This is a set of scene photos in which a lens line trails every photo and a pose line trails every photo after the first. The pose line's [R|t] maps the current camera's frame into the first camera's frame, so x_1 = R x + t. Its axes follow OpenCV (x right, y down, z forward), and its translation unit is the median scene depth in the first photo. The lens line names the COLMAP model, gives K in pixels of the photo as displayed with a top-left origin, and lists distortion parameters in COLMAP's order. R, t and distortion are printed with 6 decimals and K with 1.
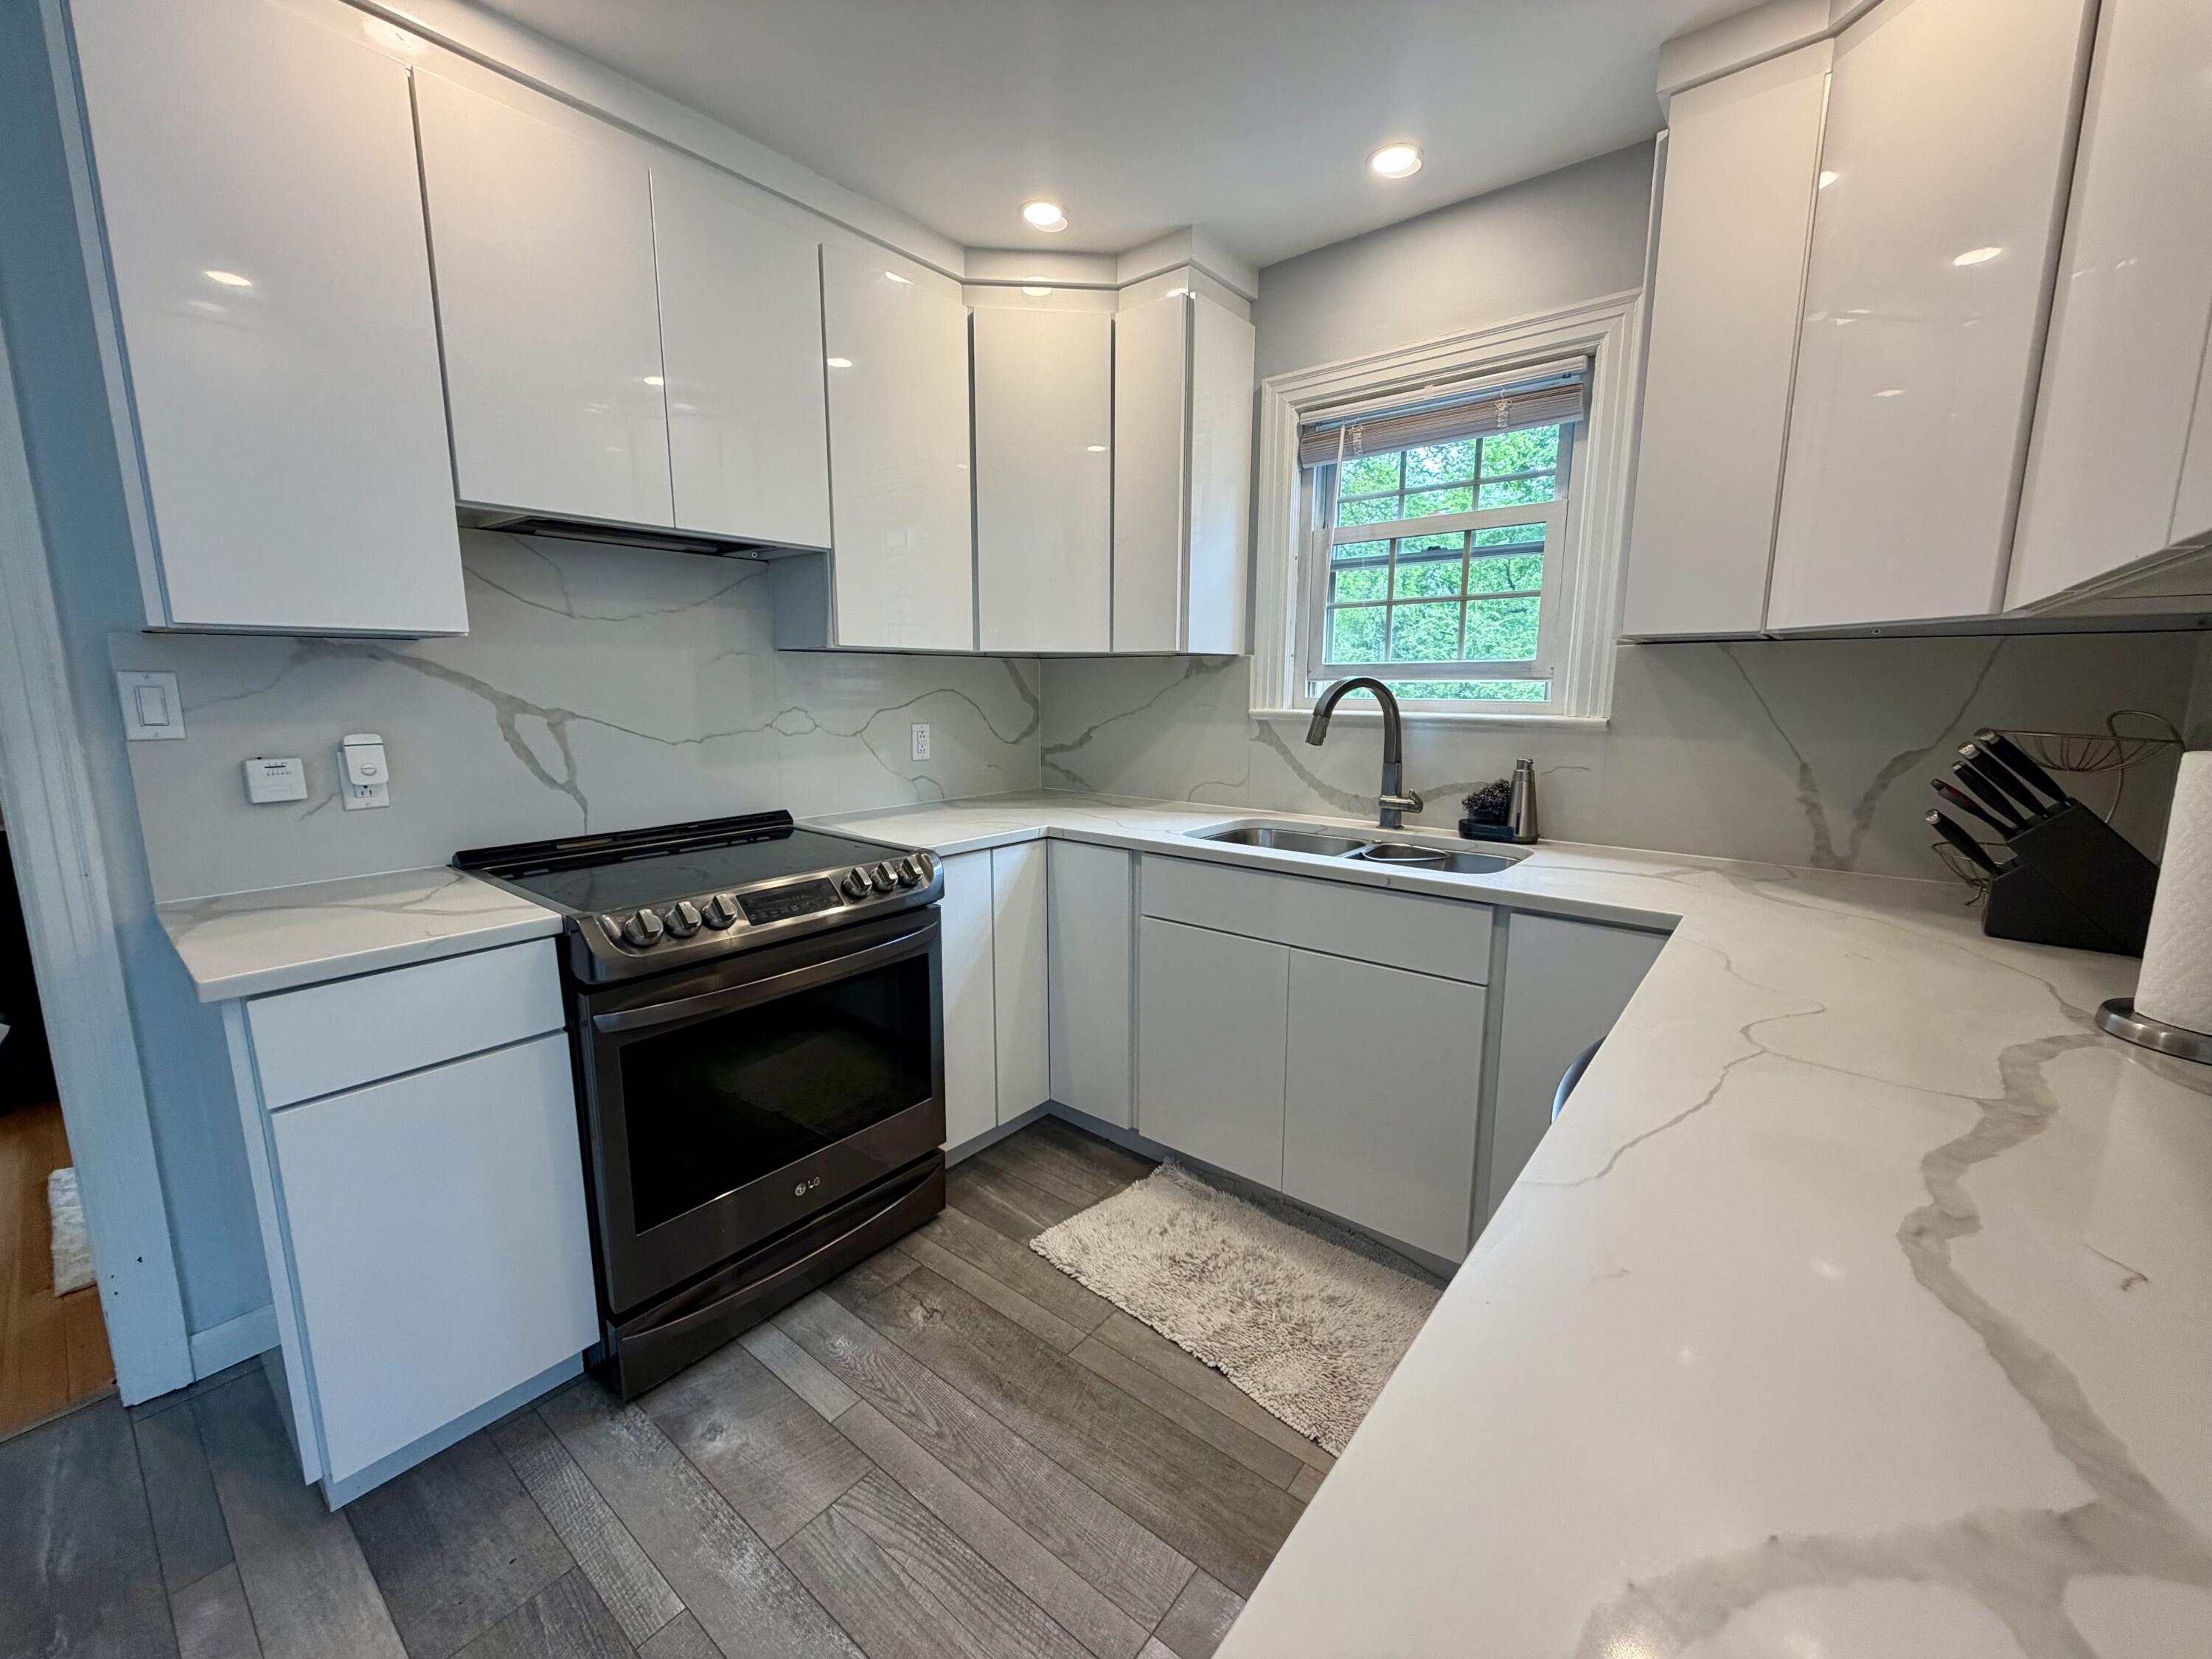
lens RADIAL K [[879.7, 0, 1099.6], [0, 879.7, 828.6], [0, 0, 1]] dist [0.001568, -0.000090]
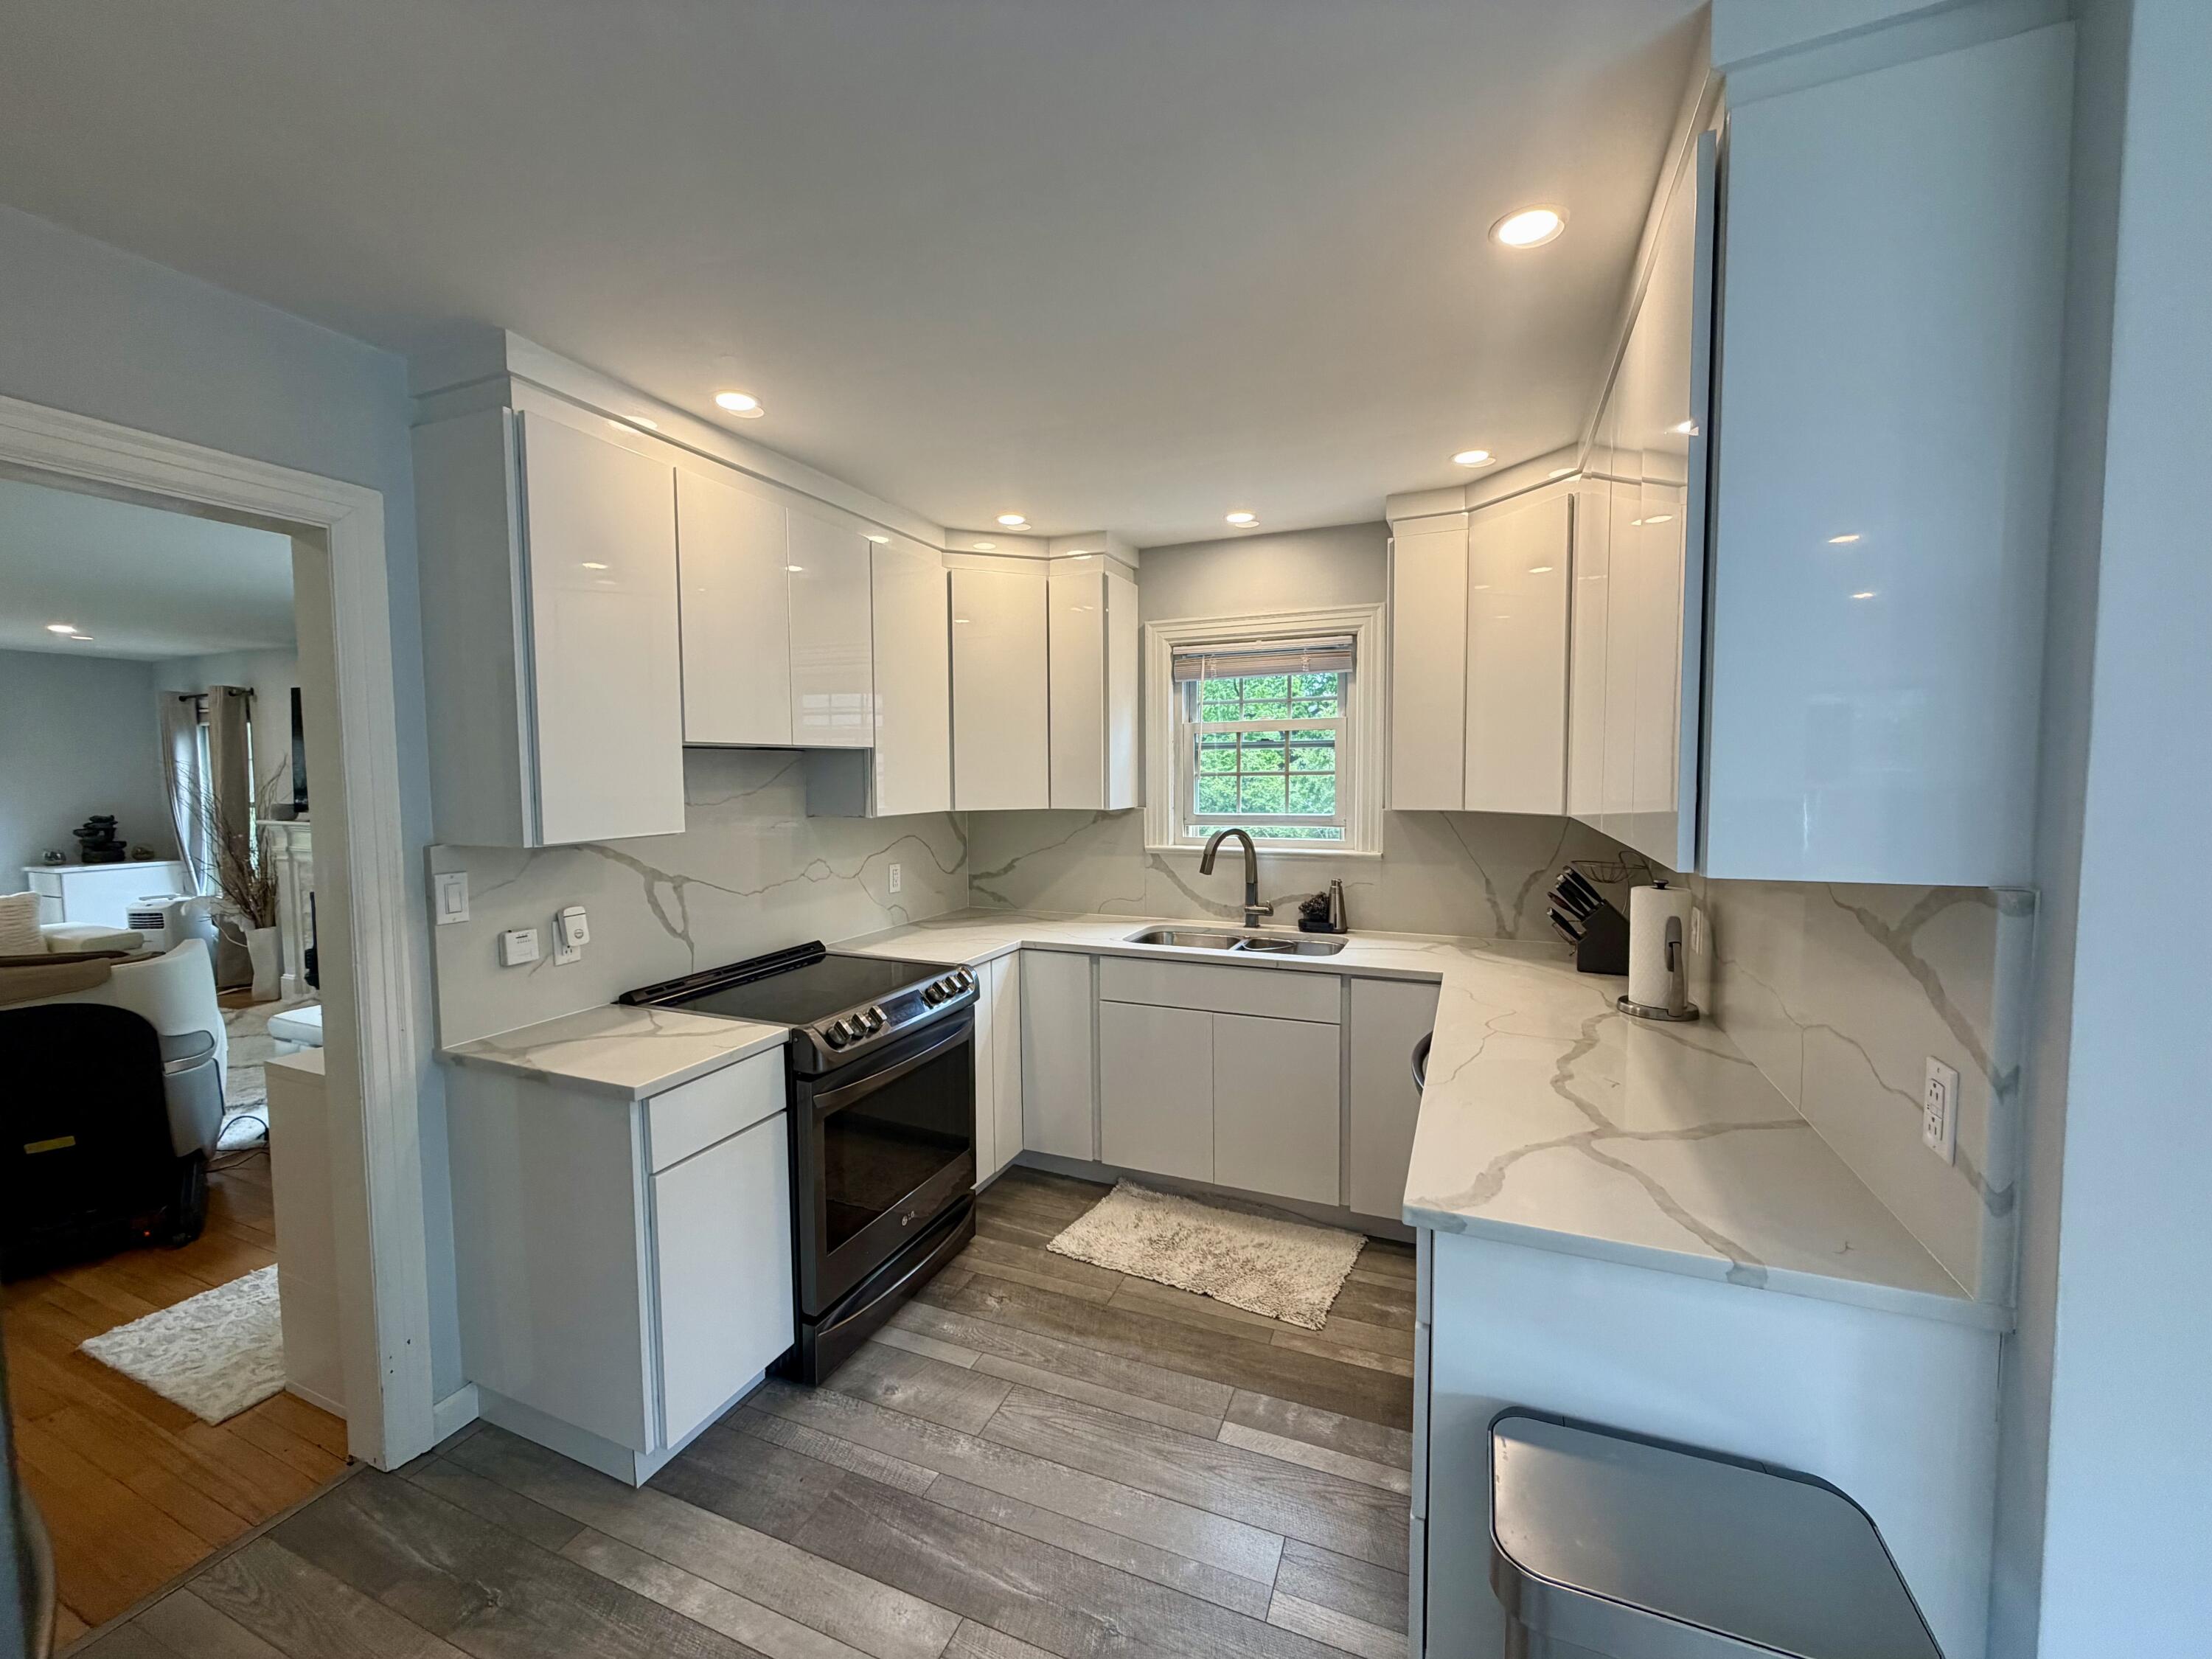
lens RADIAL K [[879.7, 0, 1099.6], [0, 879.7, 831.4], [0, 0, 1]] dist [0.001568, -0.000090]
pose [[0.960764, -0.028865, 0.275860, -0.356155], [0.055864, 0.994327, -0.090519, -0.045972], [-0.271682, 0.102378, 0.956926, -0.400561]]
